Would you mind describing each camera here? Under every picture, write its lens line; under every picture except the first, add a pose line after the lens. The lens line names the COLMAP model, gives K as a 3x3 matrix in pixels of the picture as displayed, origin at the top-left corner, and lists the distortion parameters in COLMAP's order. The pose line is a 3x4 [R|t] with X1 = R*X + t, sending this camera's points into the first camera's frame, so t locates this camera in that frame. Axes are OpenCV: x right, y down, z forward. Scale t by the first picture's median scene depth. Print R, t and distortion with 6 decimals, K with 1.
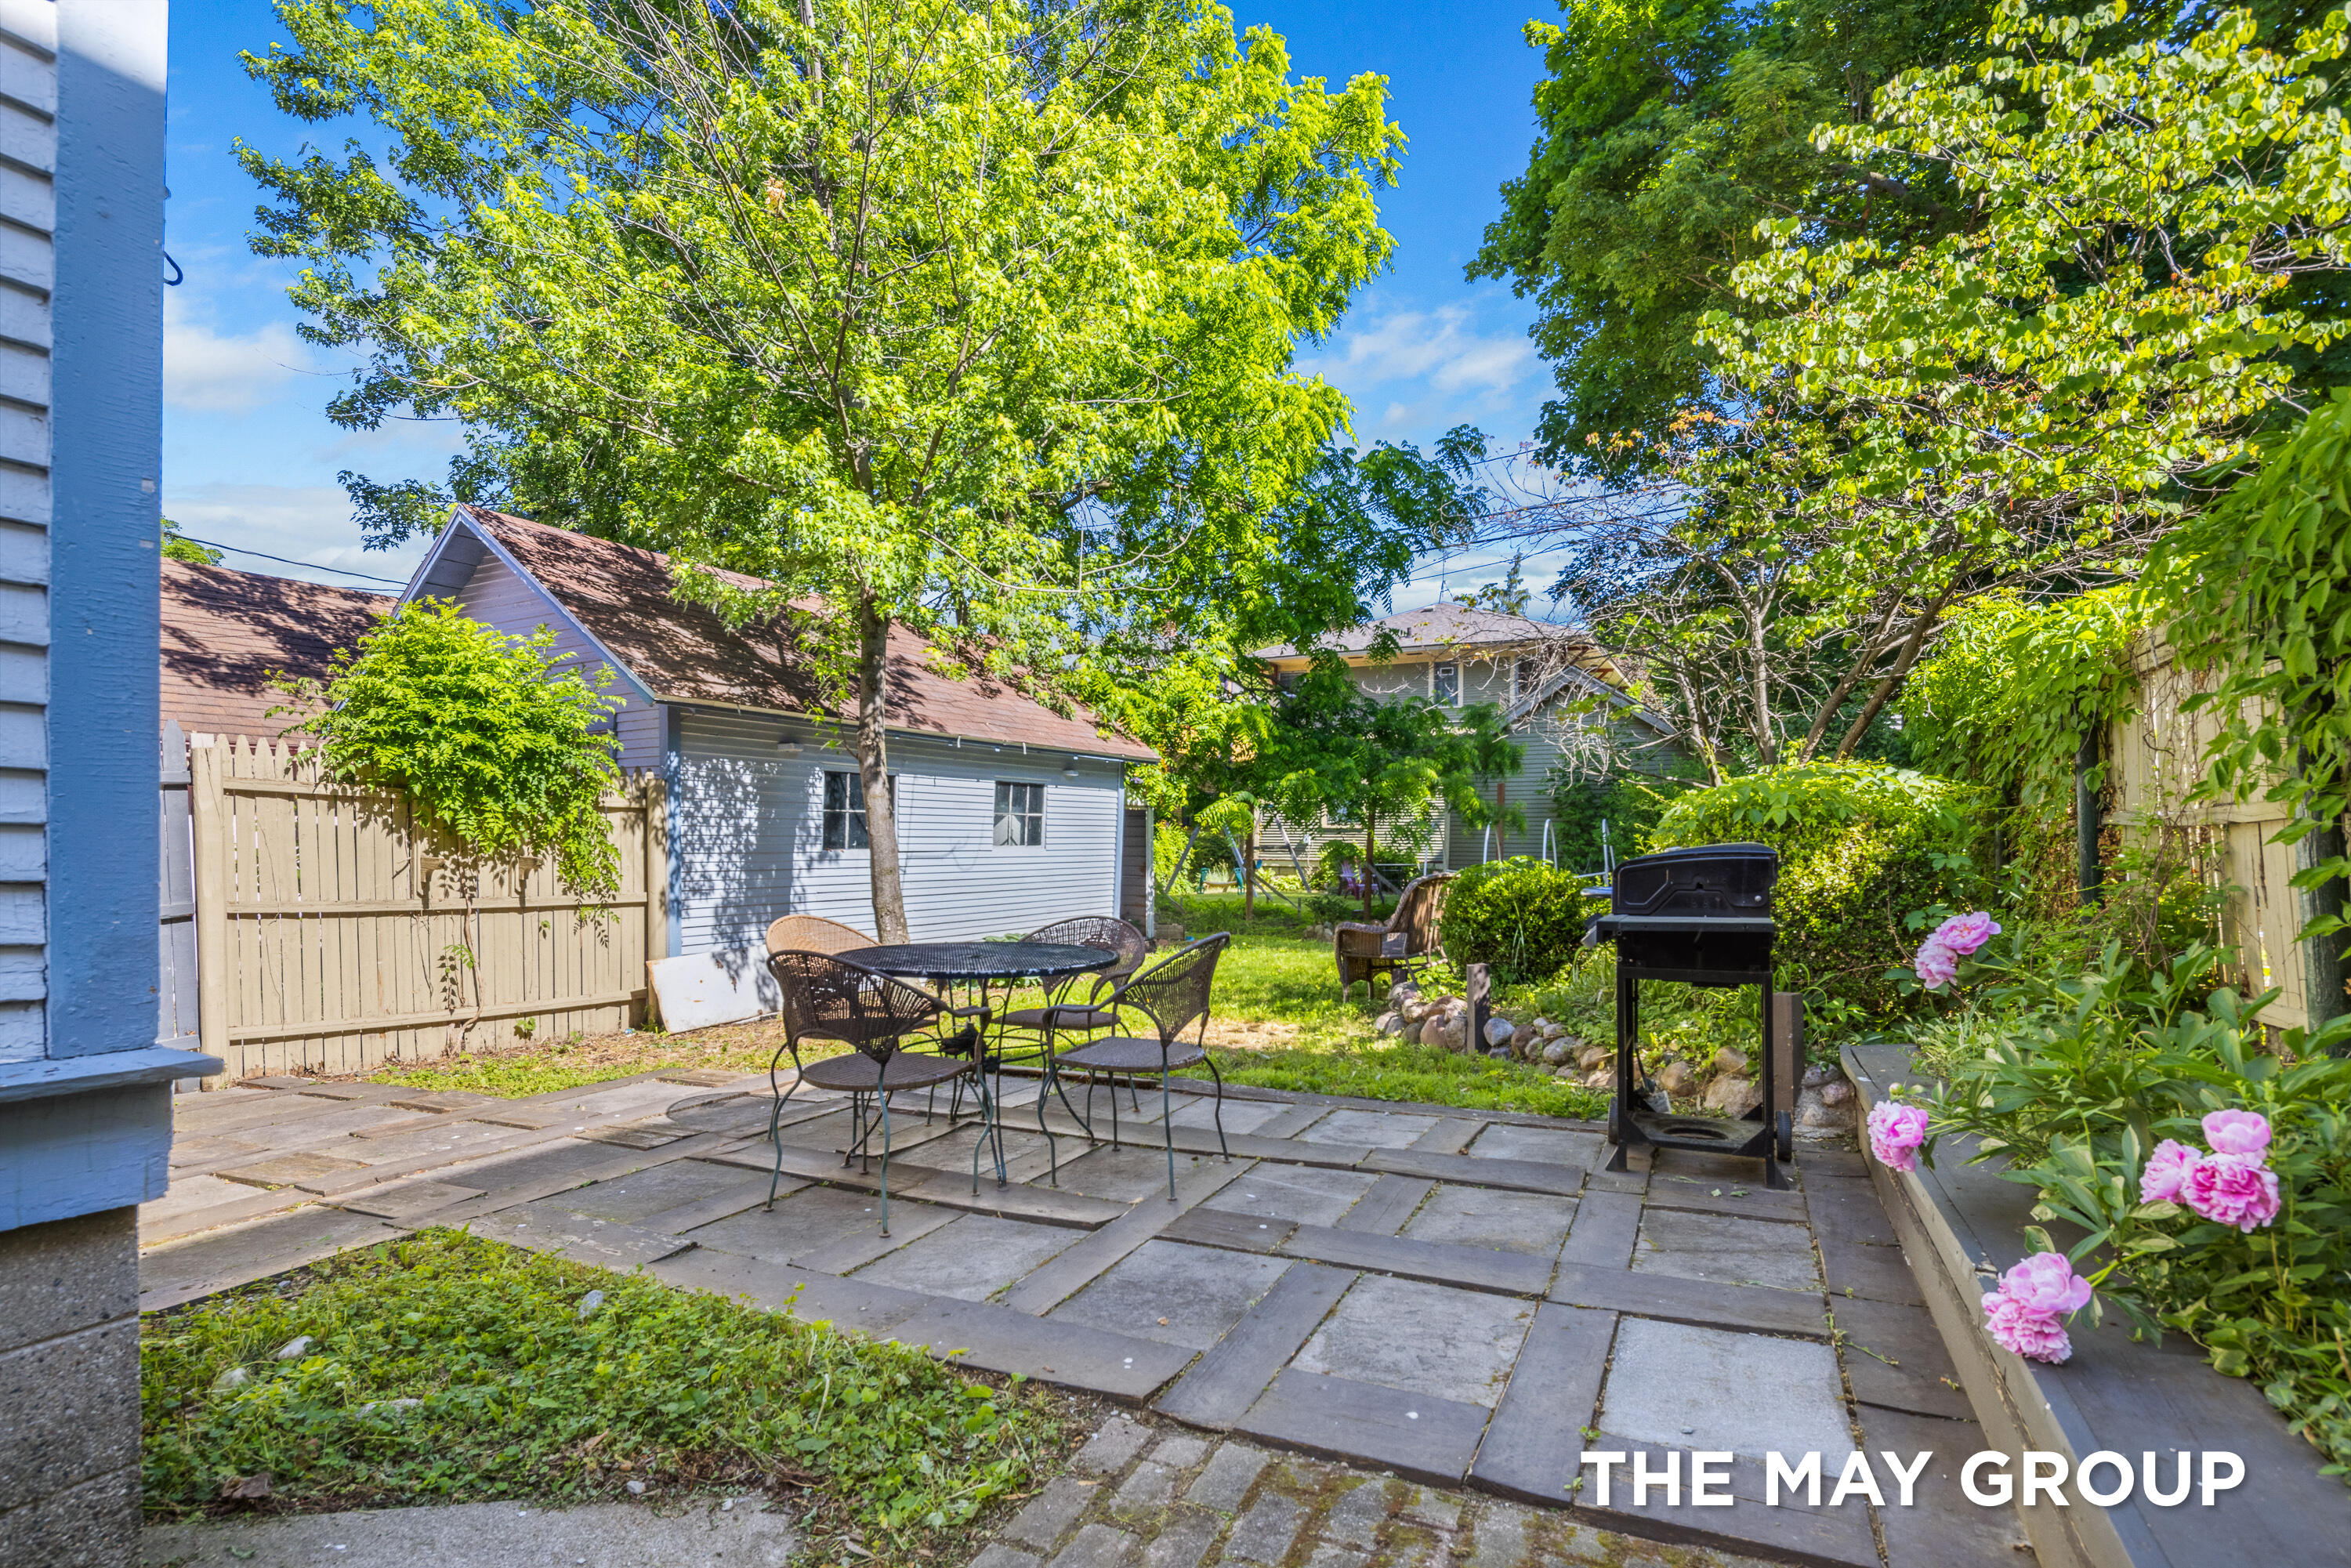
lens RADIAL K [[1140.1, 0, 1176.5], [0, 1140.1, 841.4], [0, 0, 1]] dist [0.005535, -0.003007]
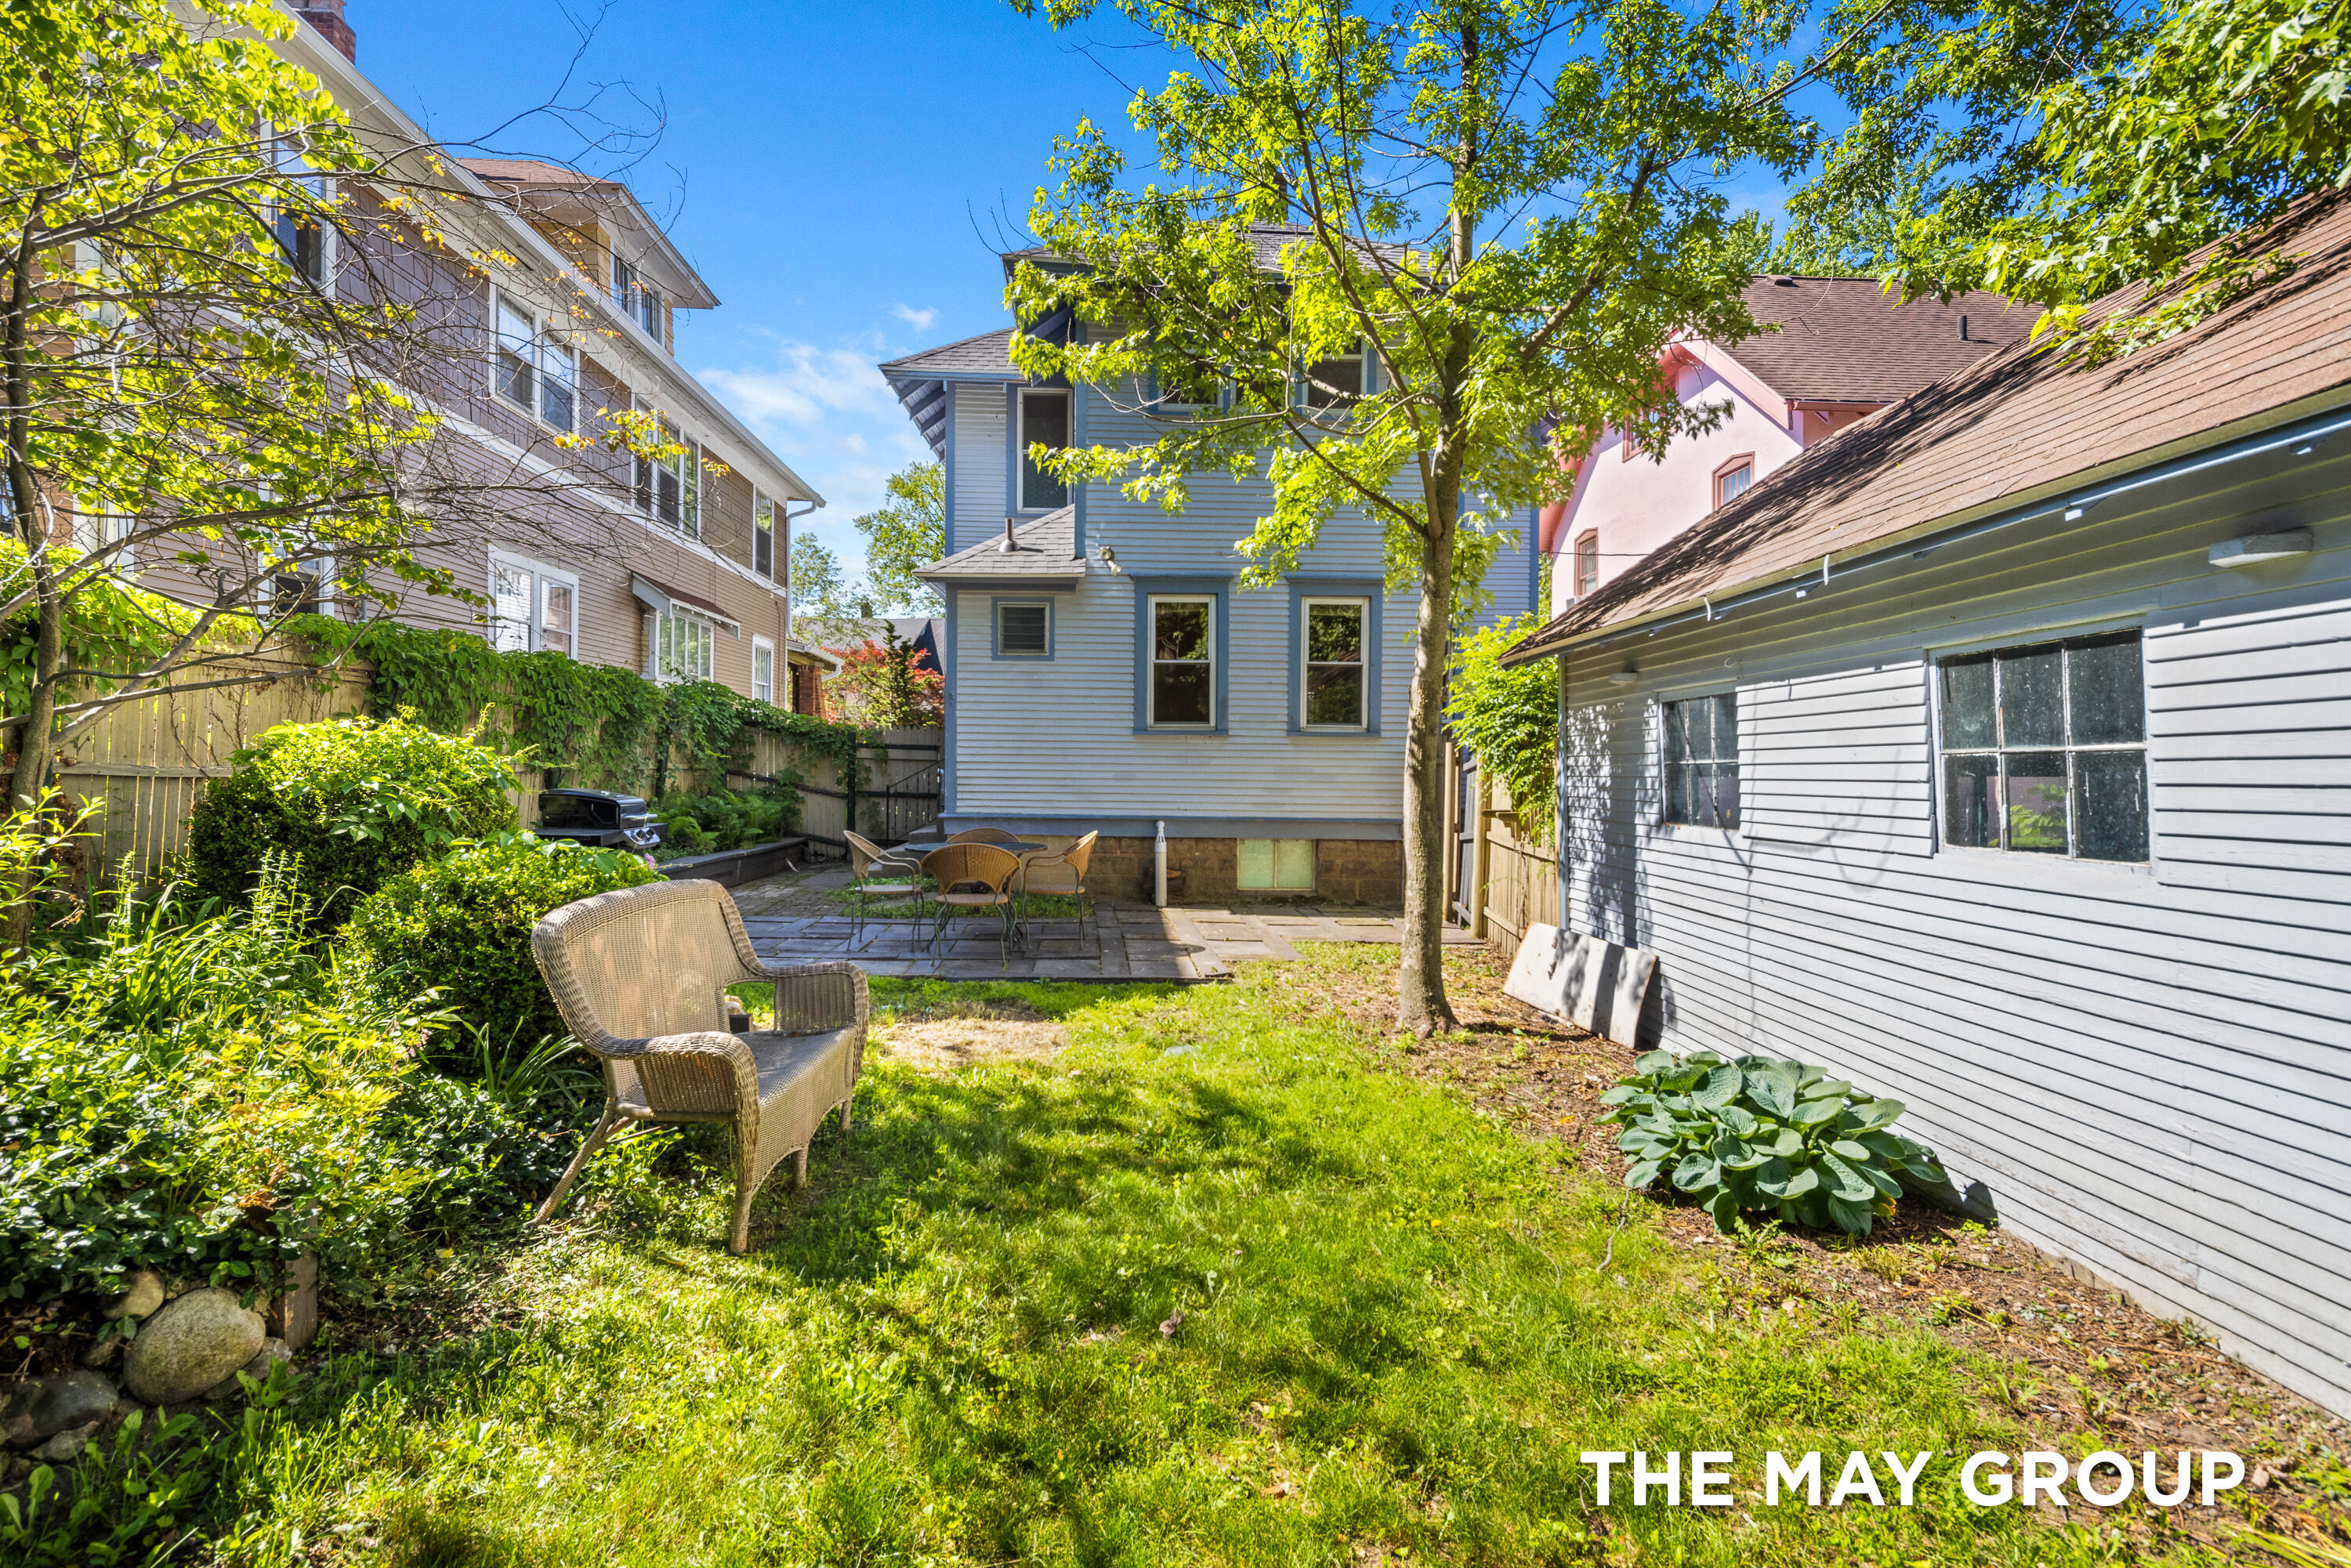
lens RADIAL K [[1140.1, 0, 1161.7], [0, 1140.1, 776.0], [0, 0, 1]] dist [0.005535, -0.003007]
pose [[-0.876177, -0.010729, -0.481870, 0.324438], [-0.014340, 0.999890, 0.003811, -0.023692], [0.481776, 0.010249, -0.876235, 1.841920]]
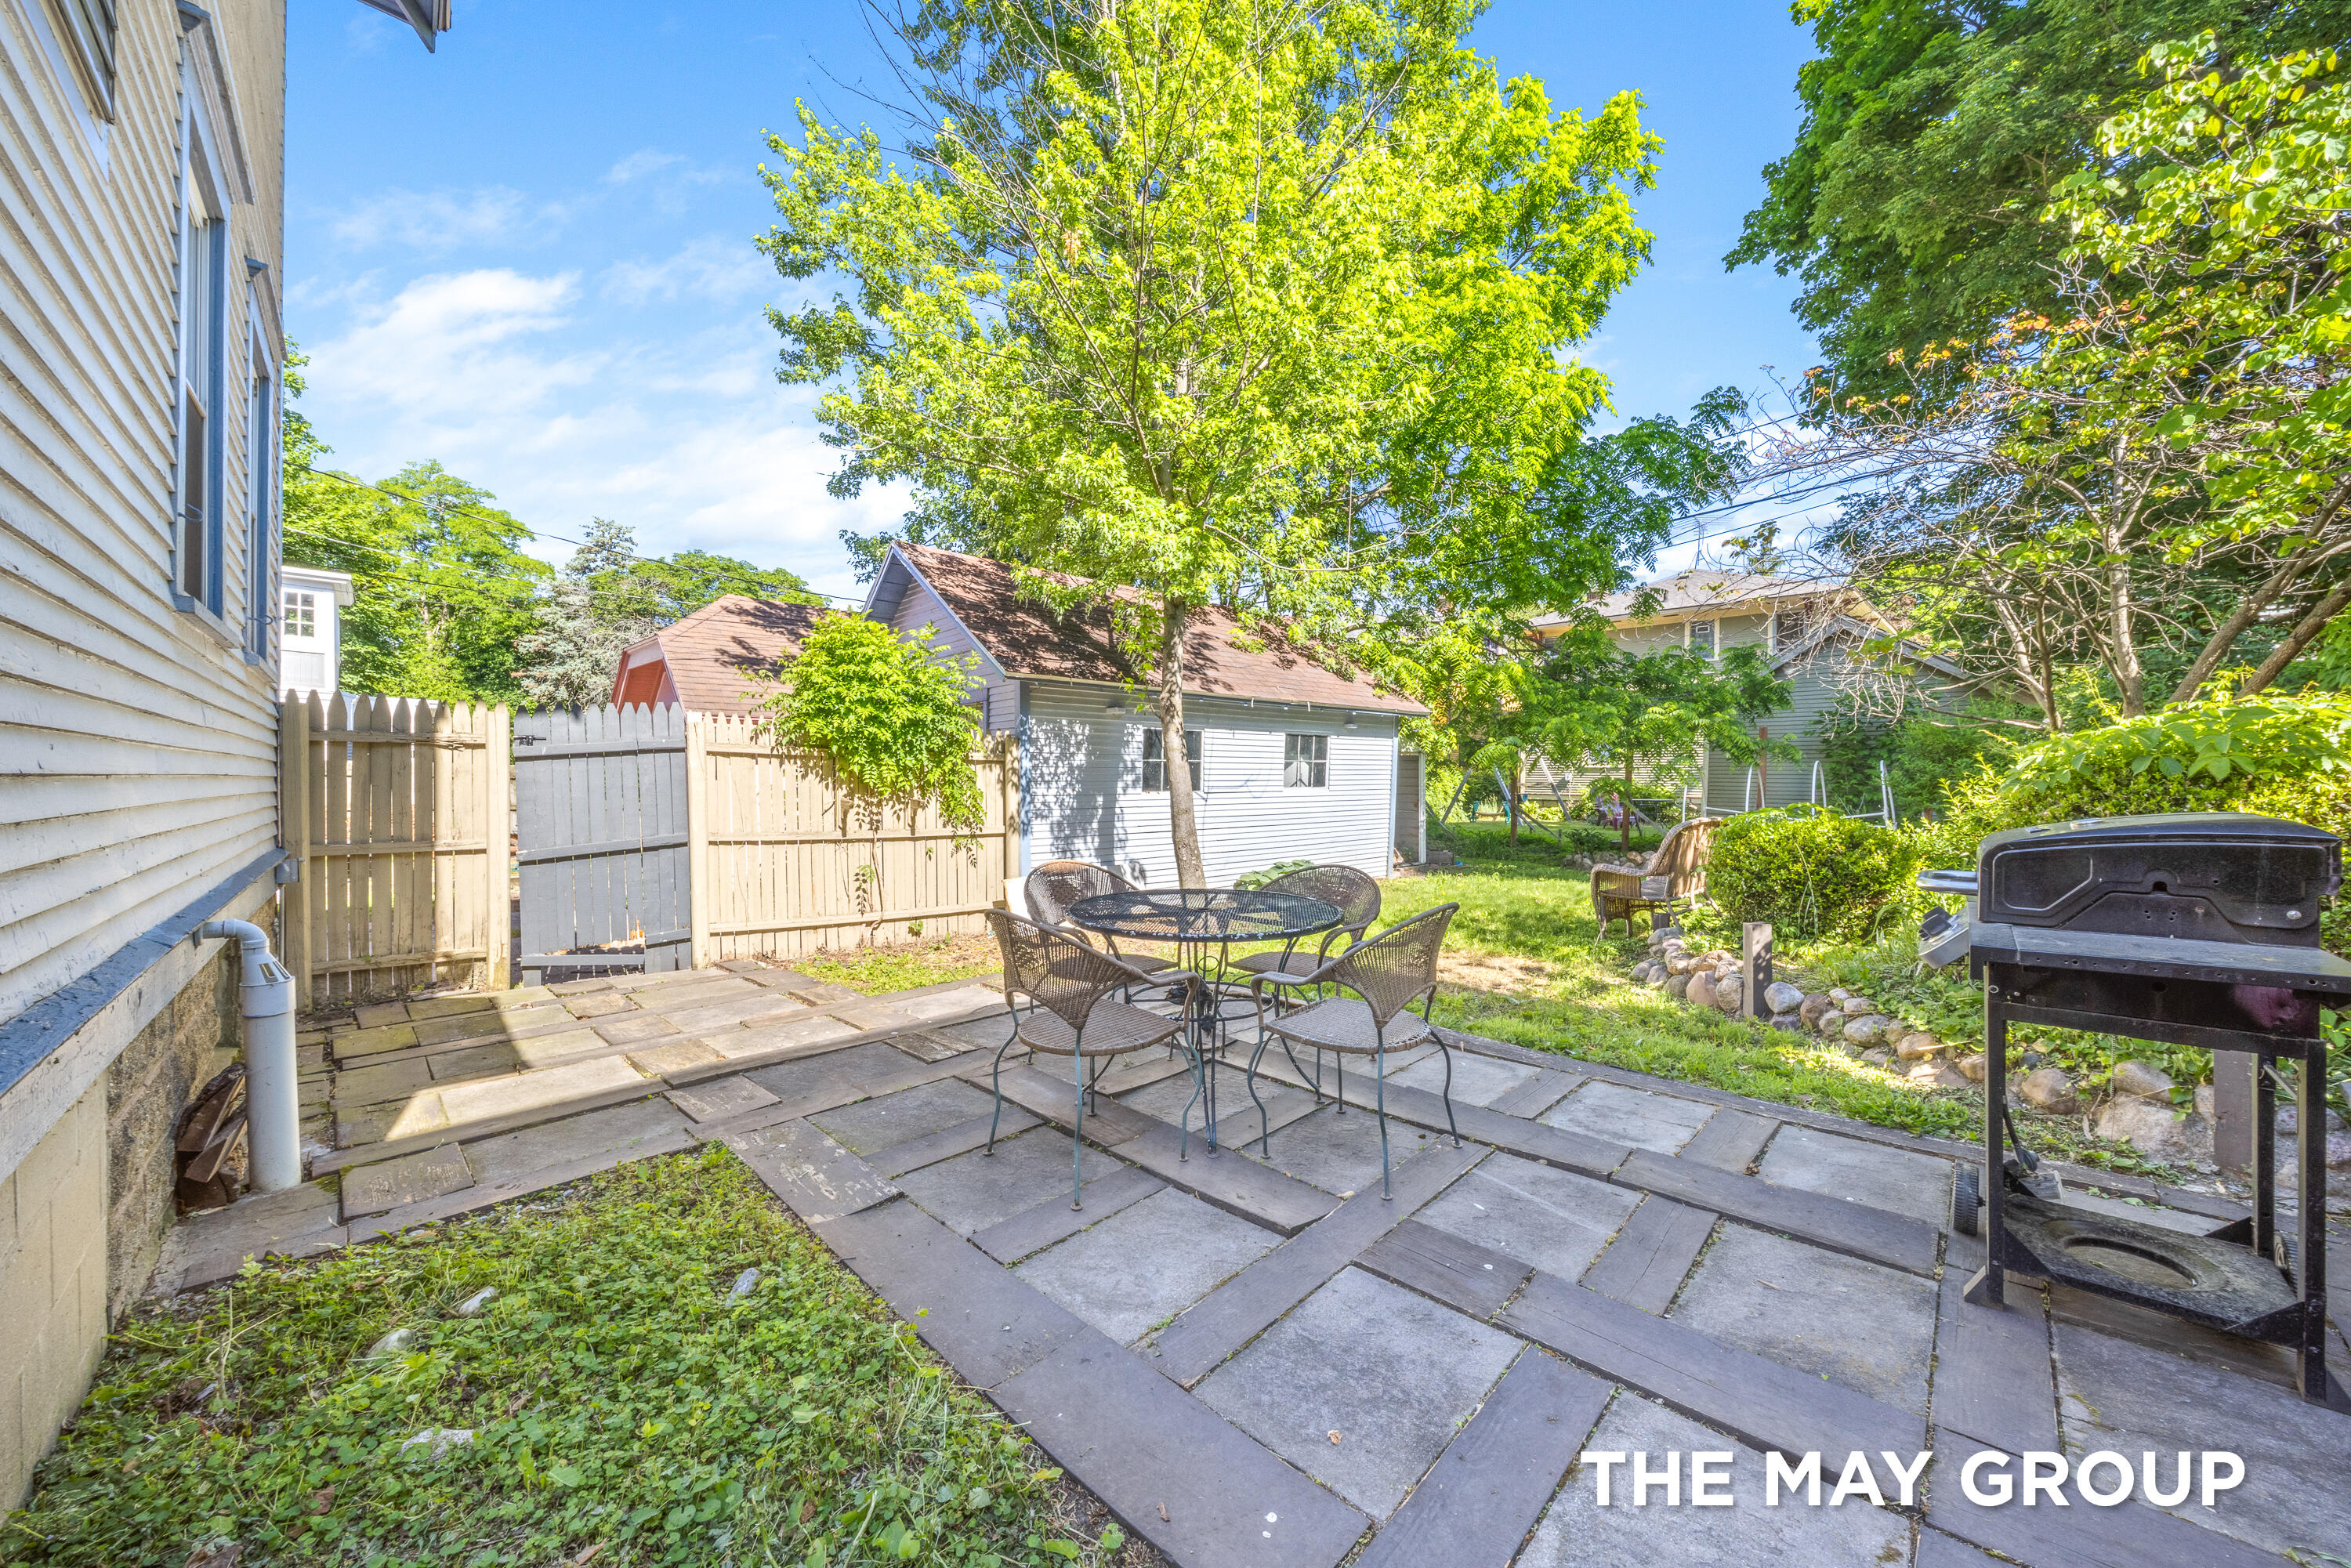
lens RADIAL K [[826.3, 0, 1192.8], [0, 826.3, 780.1], [0, 0, 1]] dist [-0.003983, 0.000304]
pose [[0.950317, 0.000631, -0.311284, 0.029953], [0.001391, 0.999979, 0.006273, -0.012782], [0.311282, -0.006395, 0.950296, 0.184127]]
